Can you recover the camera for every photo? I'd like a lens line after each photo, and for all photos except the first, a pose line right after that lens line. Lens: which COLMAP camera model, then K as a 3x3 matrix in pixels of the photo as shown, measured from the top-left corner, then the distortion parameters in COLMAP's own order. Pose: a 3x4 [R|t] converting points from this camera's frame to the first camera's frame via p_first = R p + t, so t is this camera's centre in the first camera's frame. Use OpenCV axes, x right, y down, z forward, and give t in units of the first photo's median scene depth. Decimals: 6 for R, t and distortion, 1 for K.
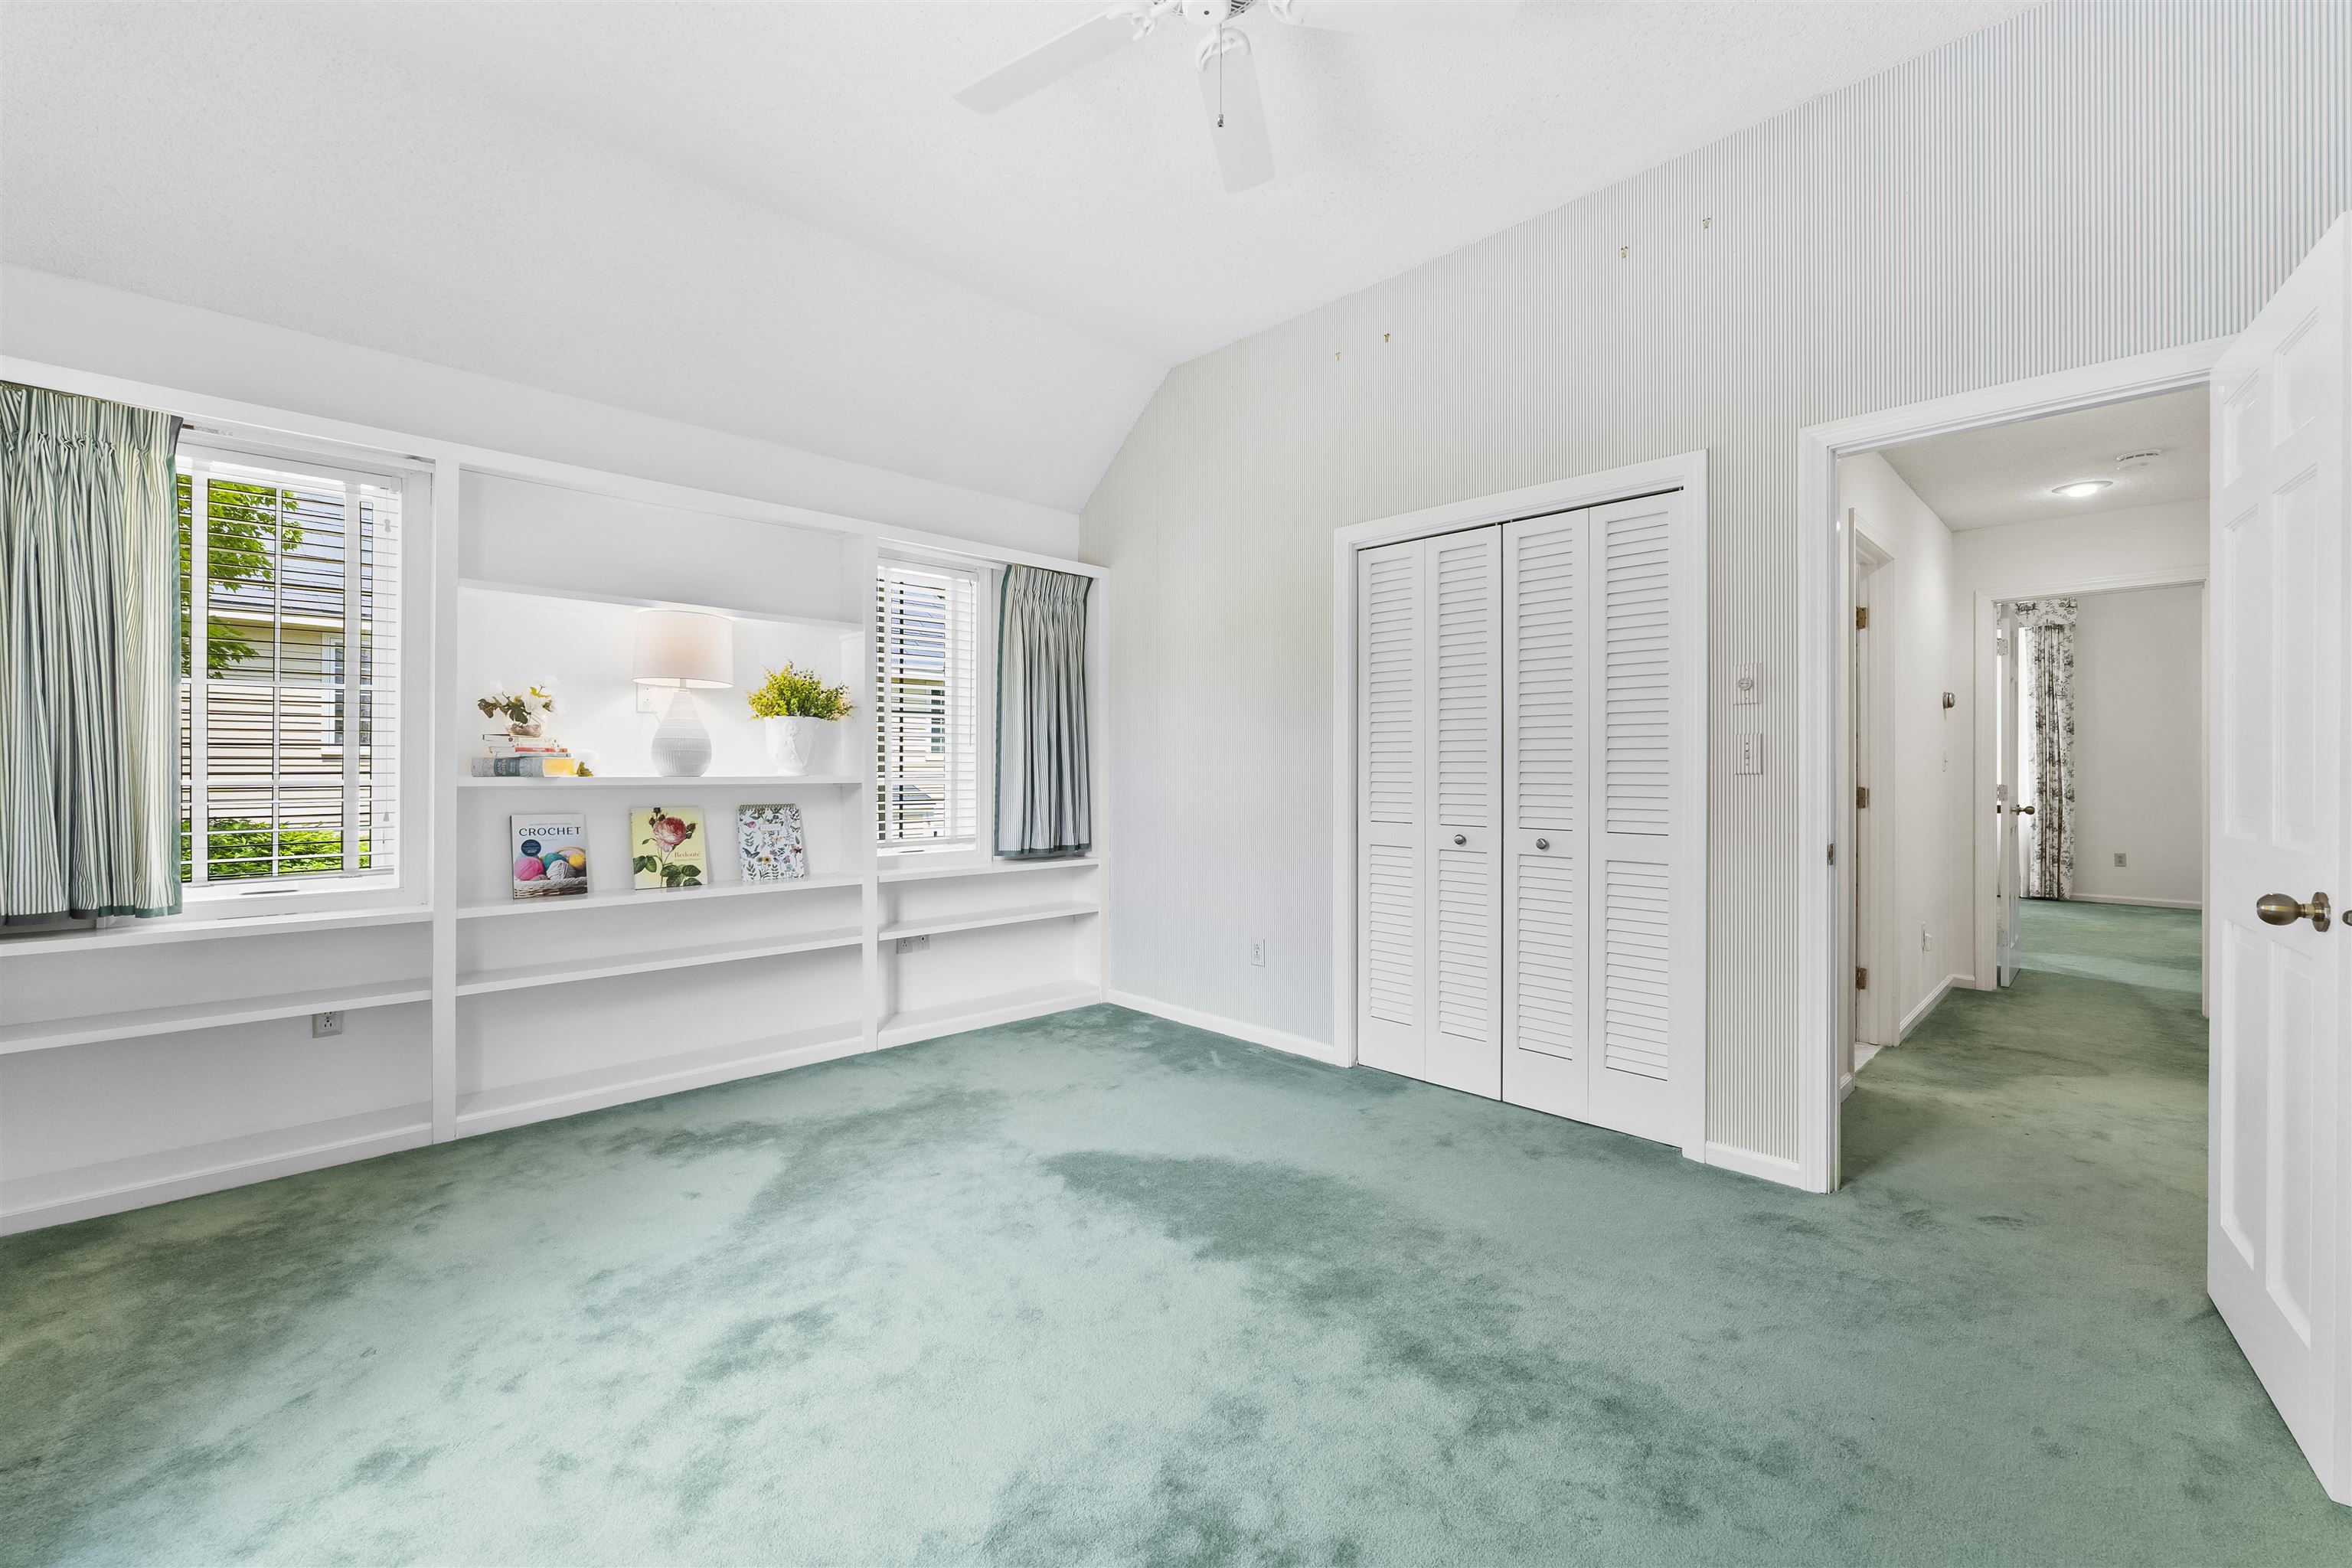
lens RADIAL K [[976.6, 0, 1180.0], [0, 976.6, 772.2], [0, 0, 1]] dist [-0.003240, -0.000344]
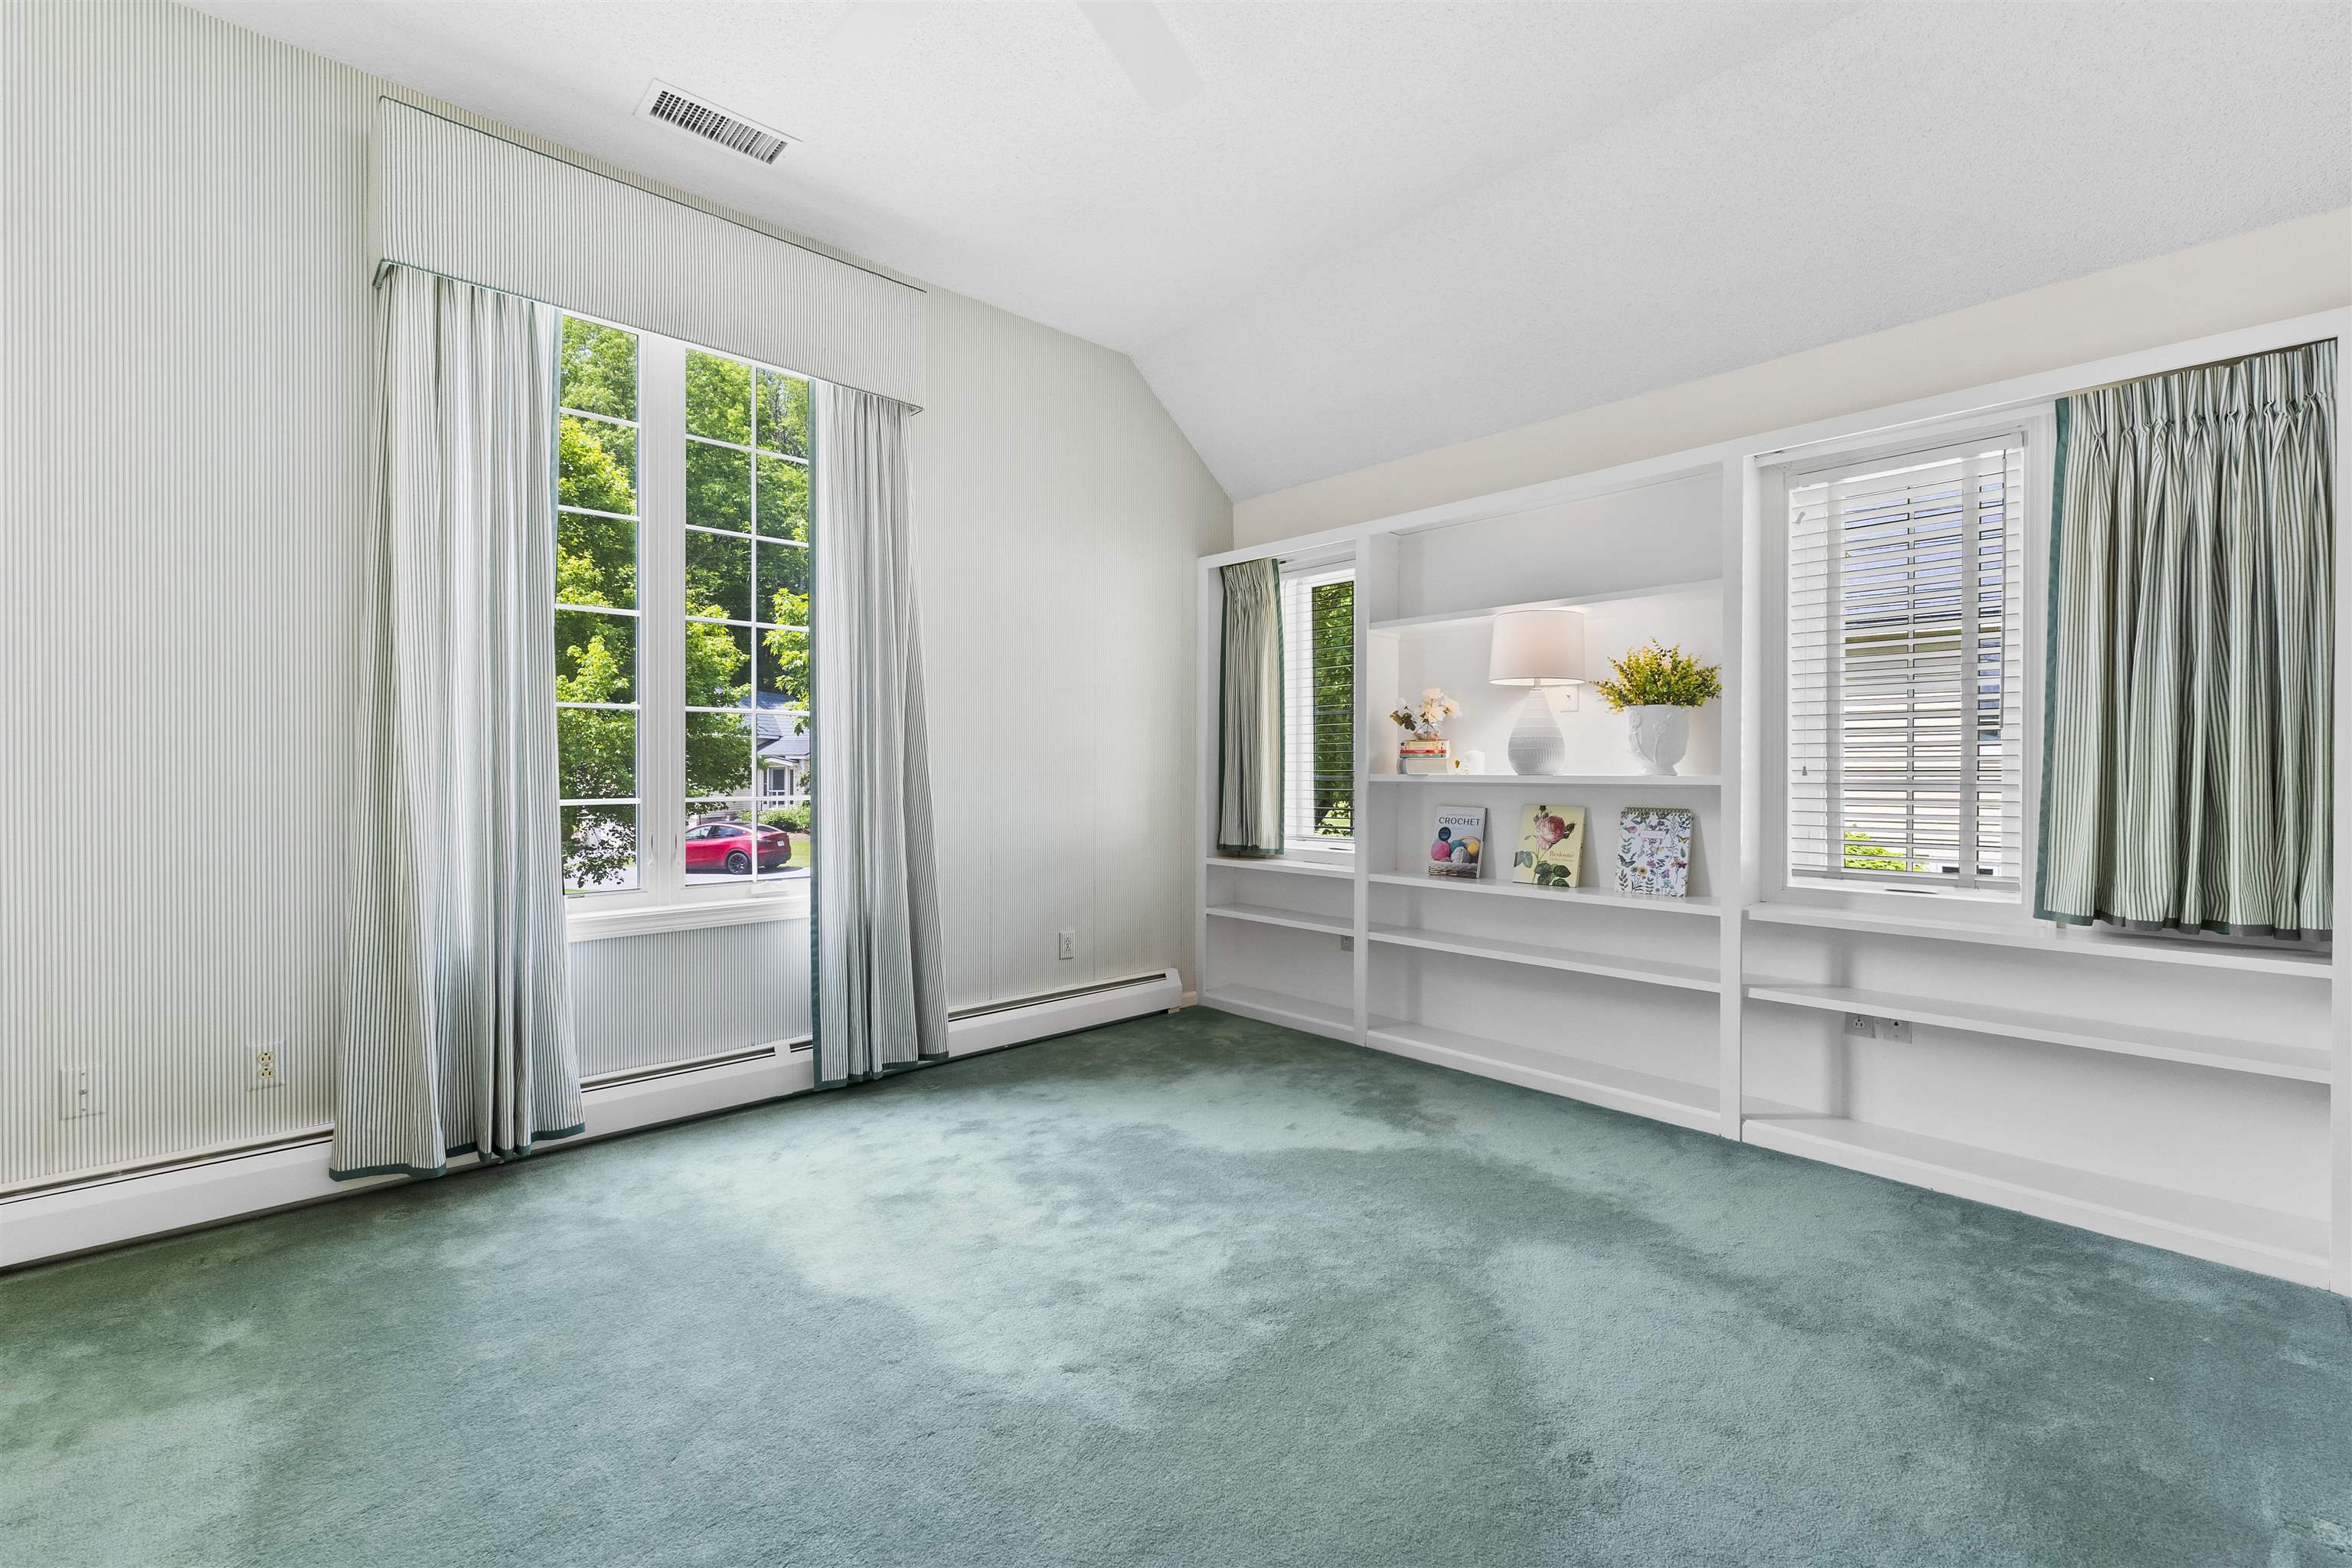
lens RADIAL K [[976.6, 0, 1159.6], [0, 976.6, 777.0], [0, 0, 1]] dist [-0.003240, -0.000344]
pose [[-0.028726, 0.004755, -0.999576, 0.494094], [-0.005596, 0.999972, 0.004918, 0.003872], [0.999572, 0.005735, -0.028698, 0.631473]]
